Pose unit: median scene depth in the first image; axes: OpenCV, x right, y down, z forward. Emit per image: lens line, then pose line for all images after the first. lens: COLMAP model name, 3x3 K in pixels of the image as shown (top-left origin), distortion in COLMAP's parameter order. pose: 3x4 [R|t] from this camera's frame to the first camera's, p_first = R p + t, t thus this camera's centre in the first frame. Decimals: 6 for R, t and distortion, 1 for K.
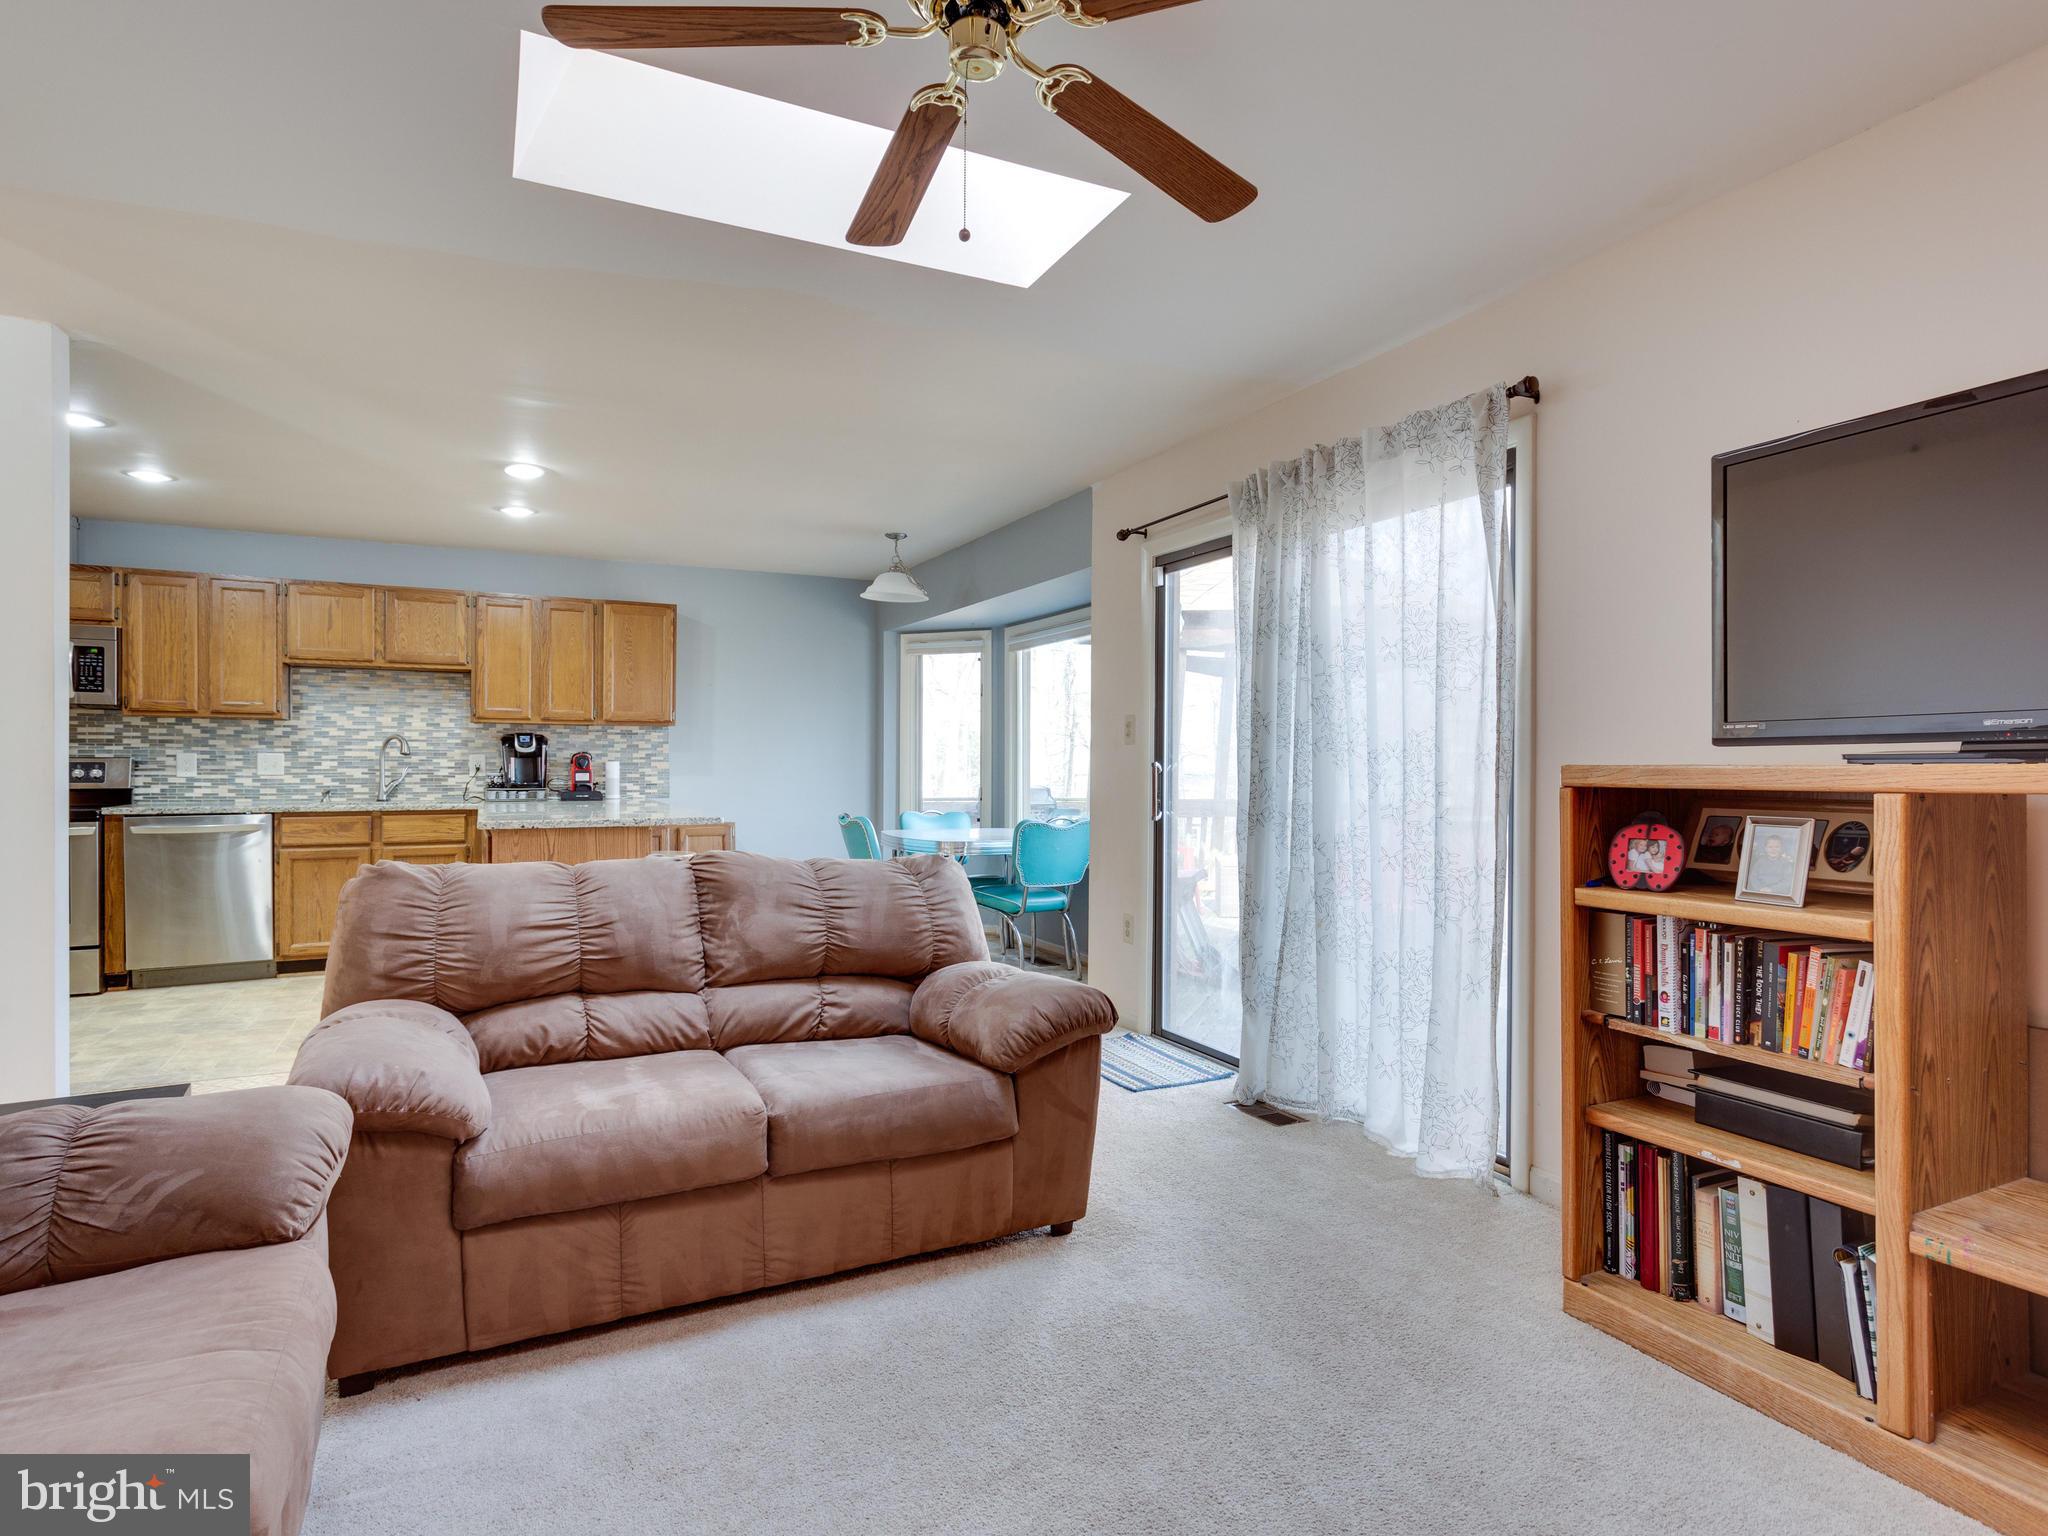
lens RADIAL K [[1111.1, 0, 1029.0], [0, 1111.1, 765.2], [0, 0, 1]] dist [-0.001480, 0.001132]
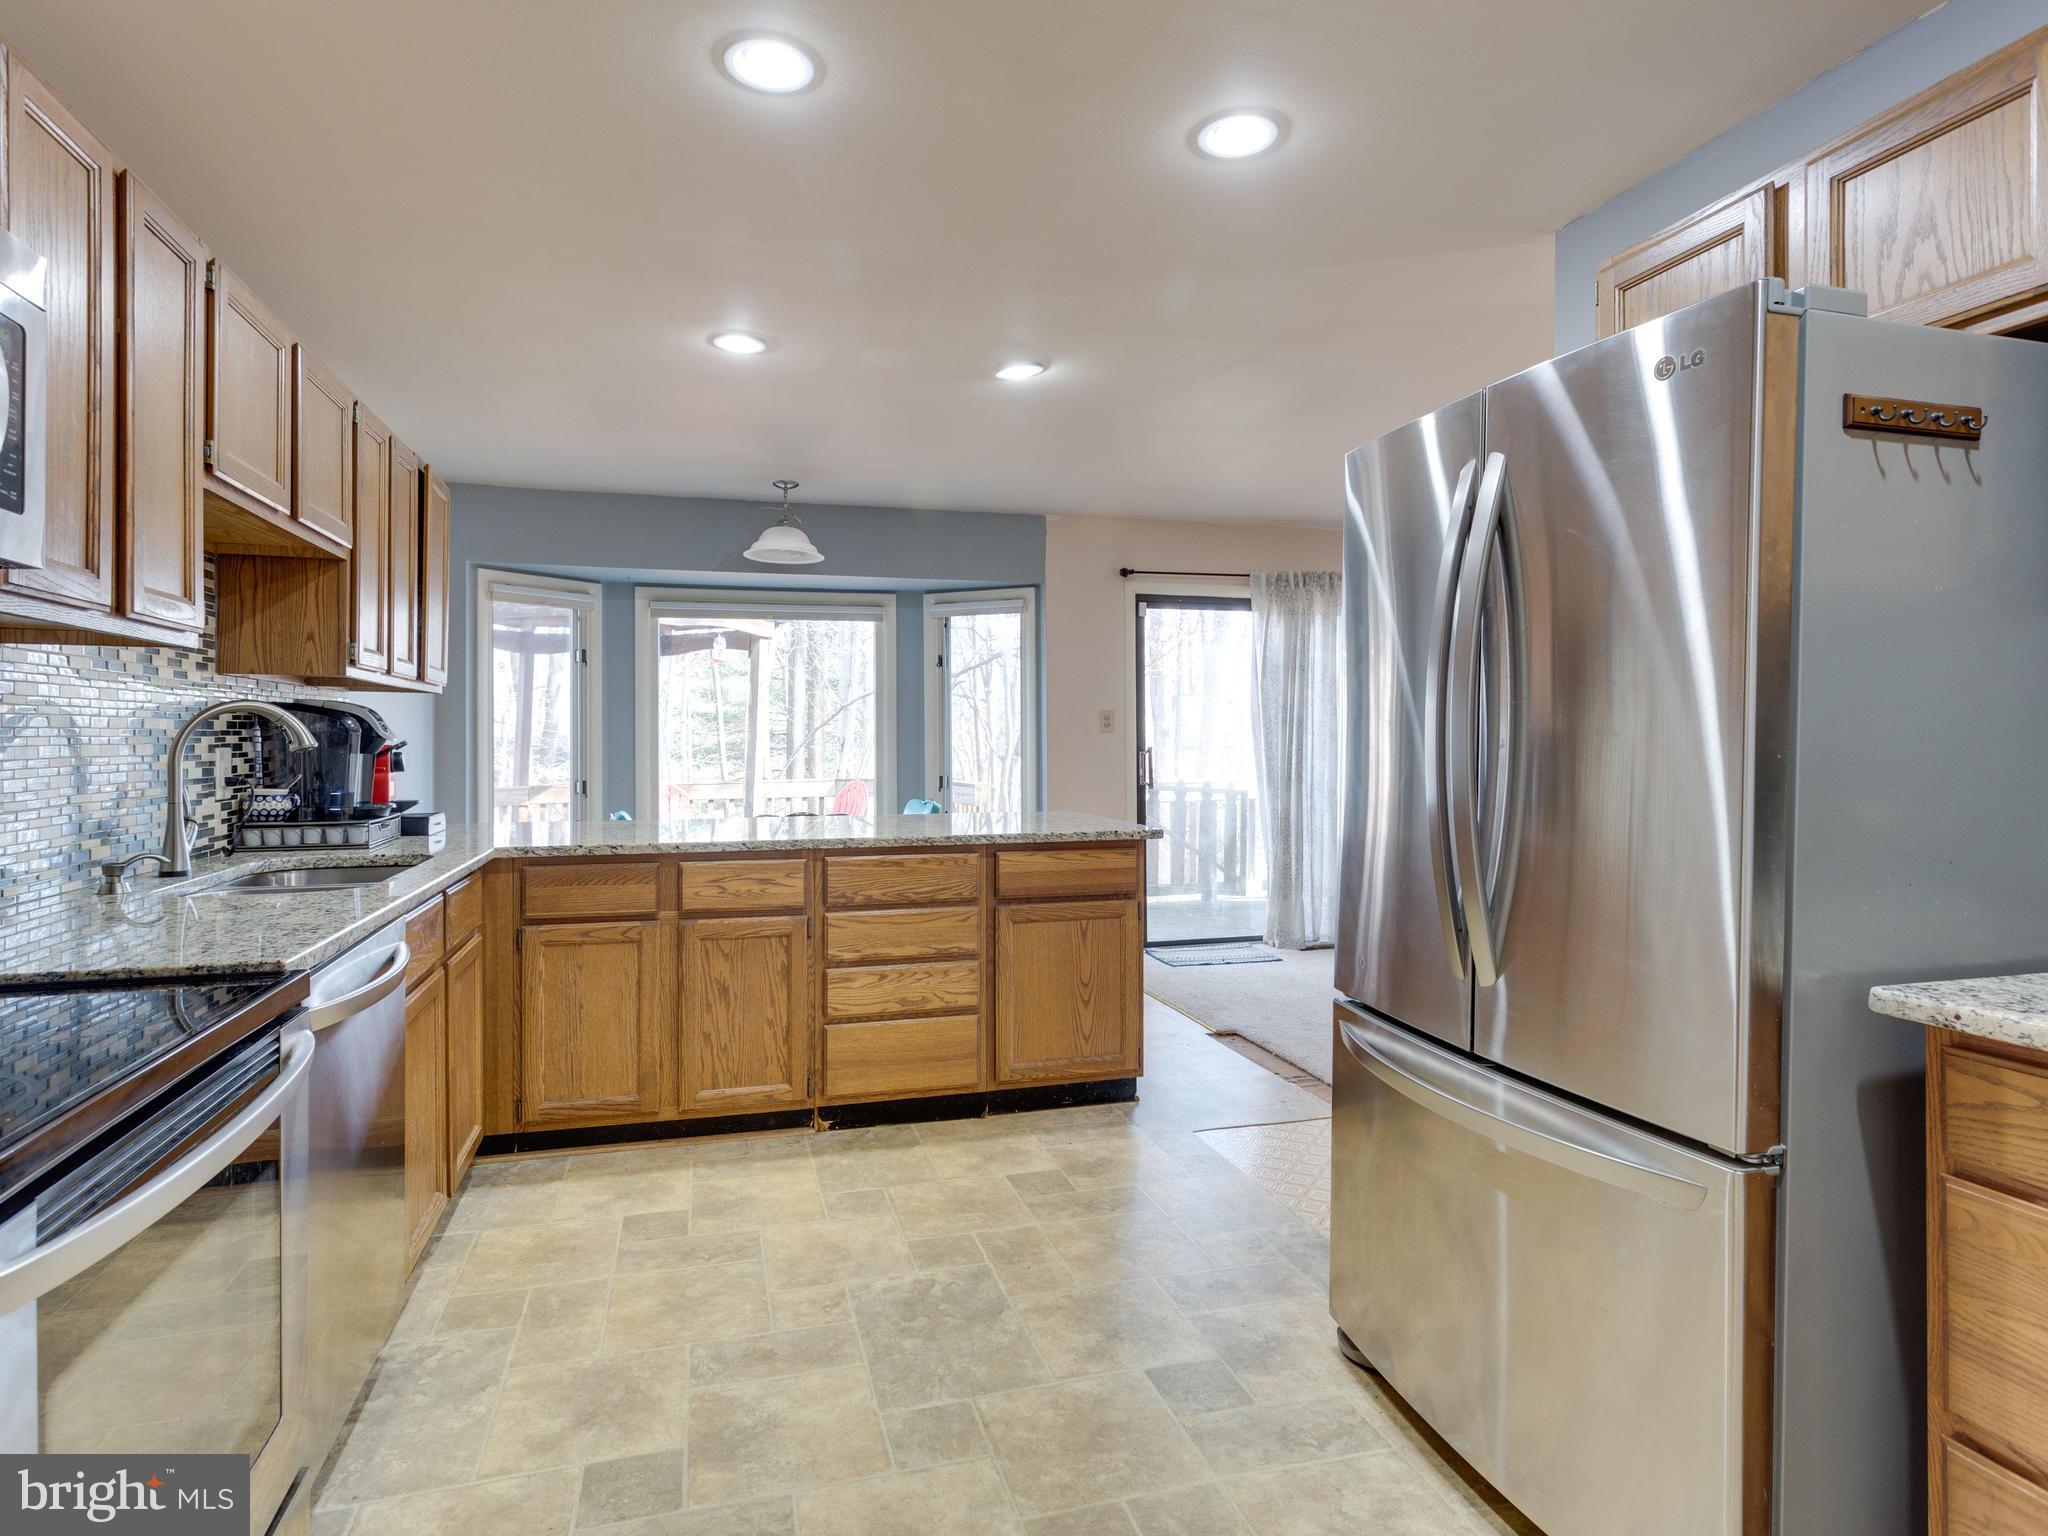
lens RADIAL K [[1113.9, 0, 1023.0], [0, 1113.9, 735.2], [0, 0, 1]] dist [0.002414, 0.001578]
pose [[0.182451, -0.005193, 0.983201, -0.915584], [0.008239, 0.999959, 0.003753, -0.014083], [-0.983180, 0.007416, 0.182486, 0.652481]]
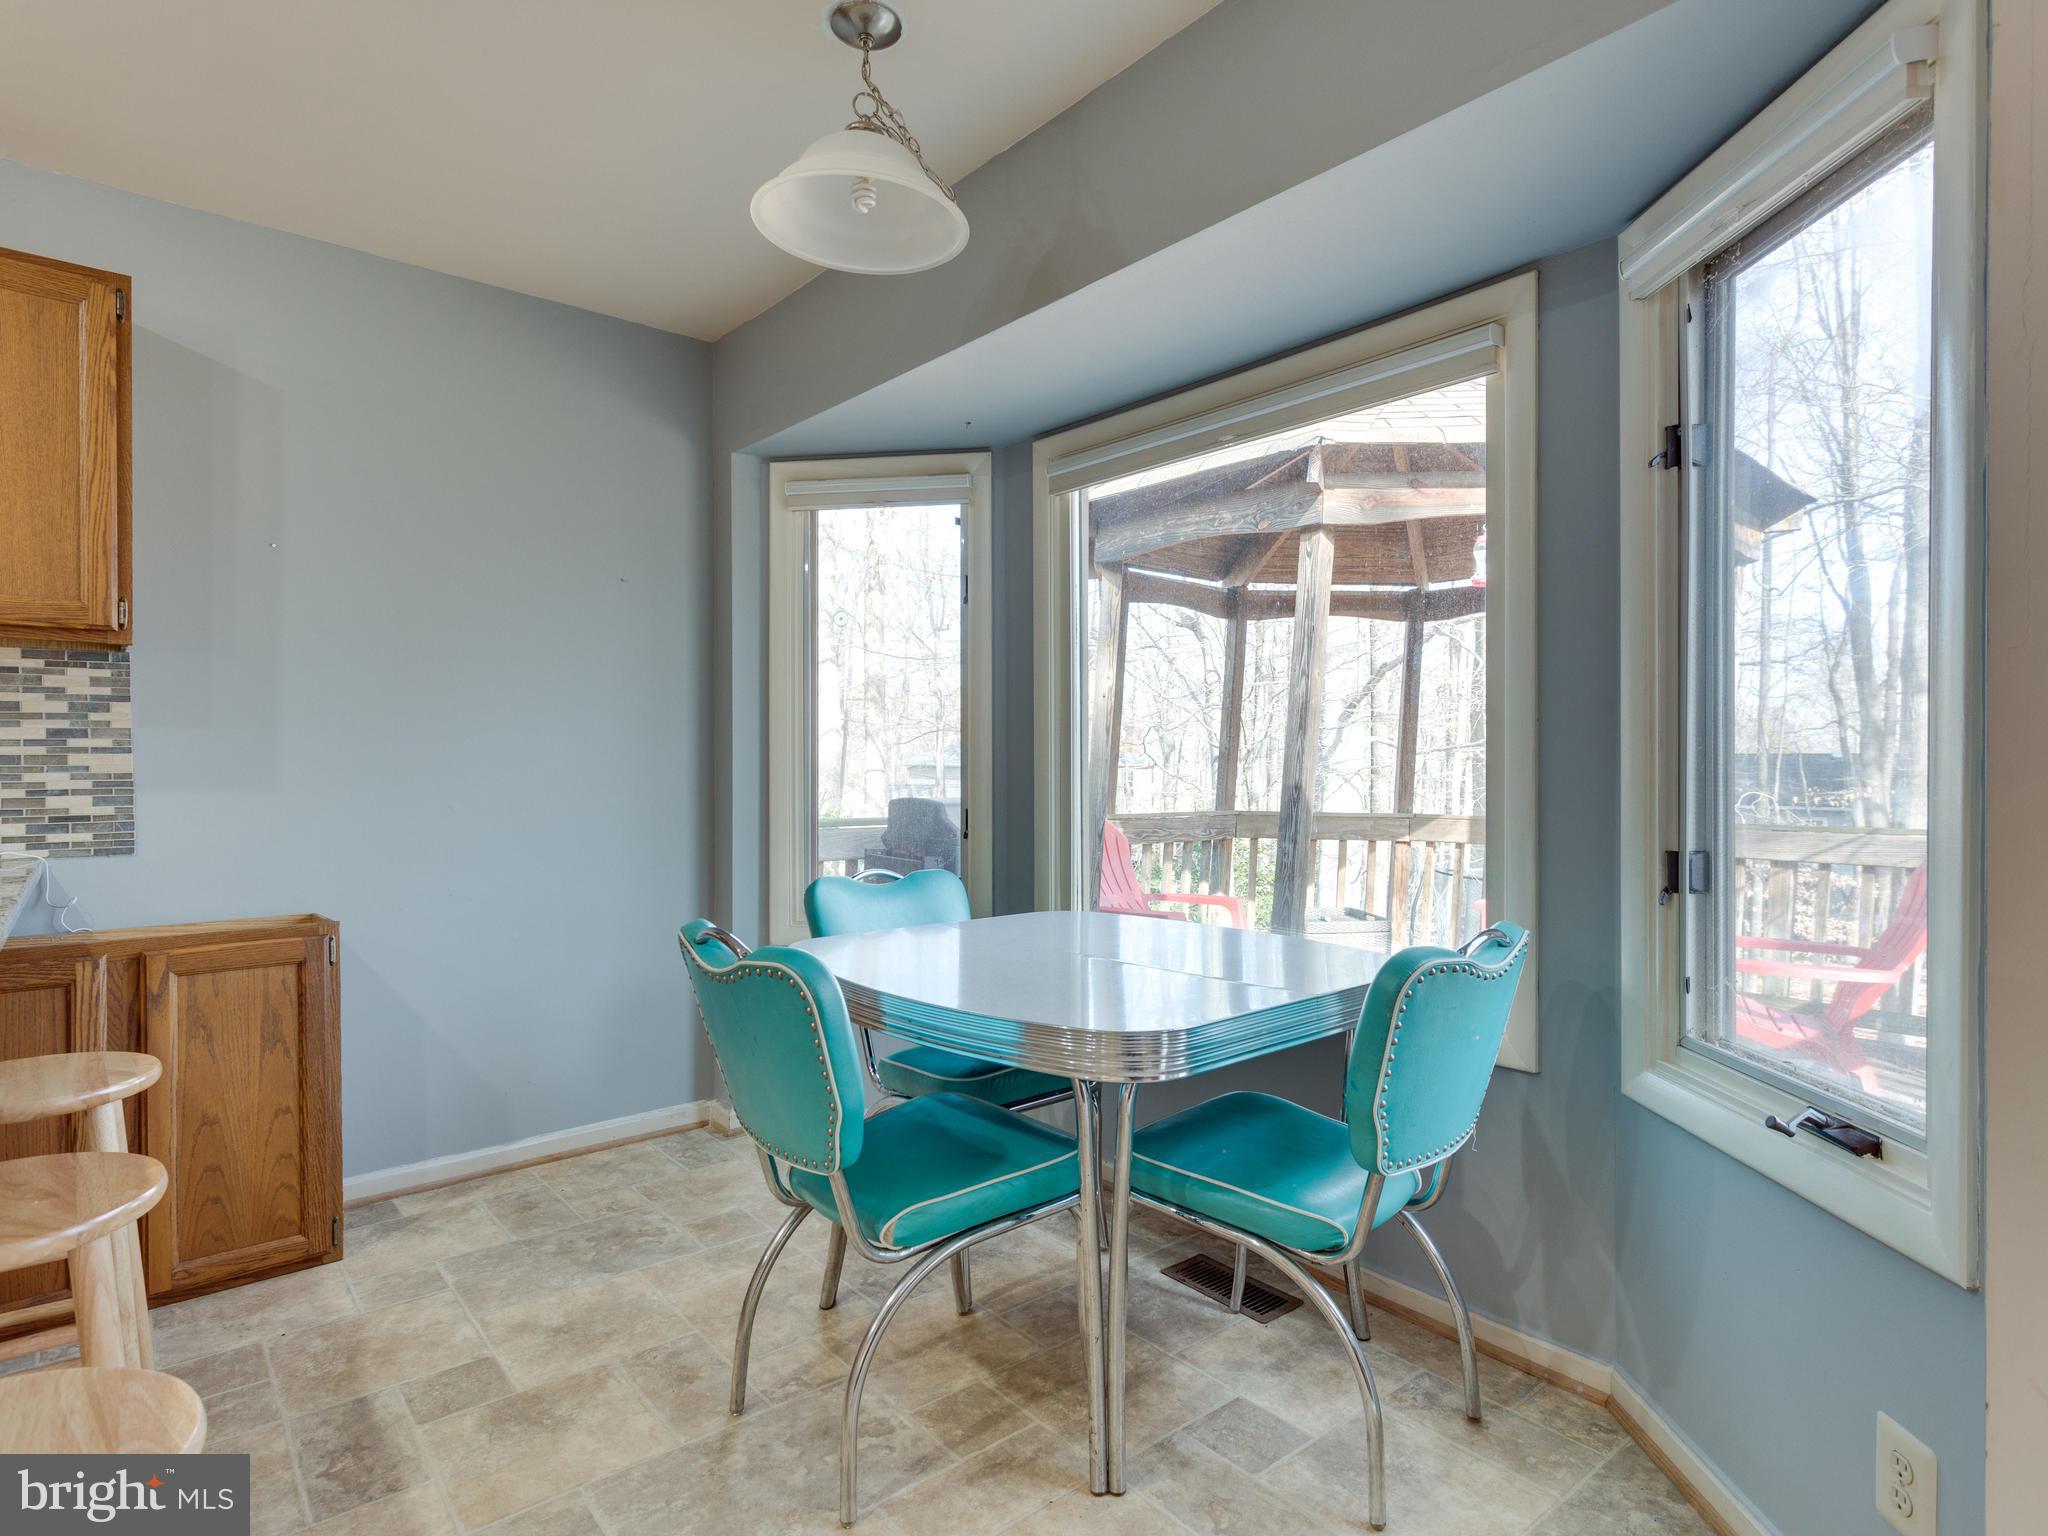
lens RADIAL K [[1111.1, 0, 1029.0], [0, 1111.1, 765.2], [0, 0, 1]] dist [-0.001480, 0.001132]
pose [[0.971443, -0.009913, 0.237068, -0.149020], [0.009022, 0.999948, 0.004844, 0.001883], [-0.237103, -0.002567, 0.971481, 0.668964]]
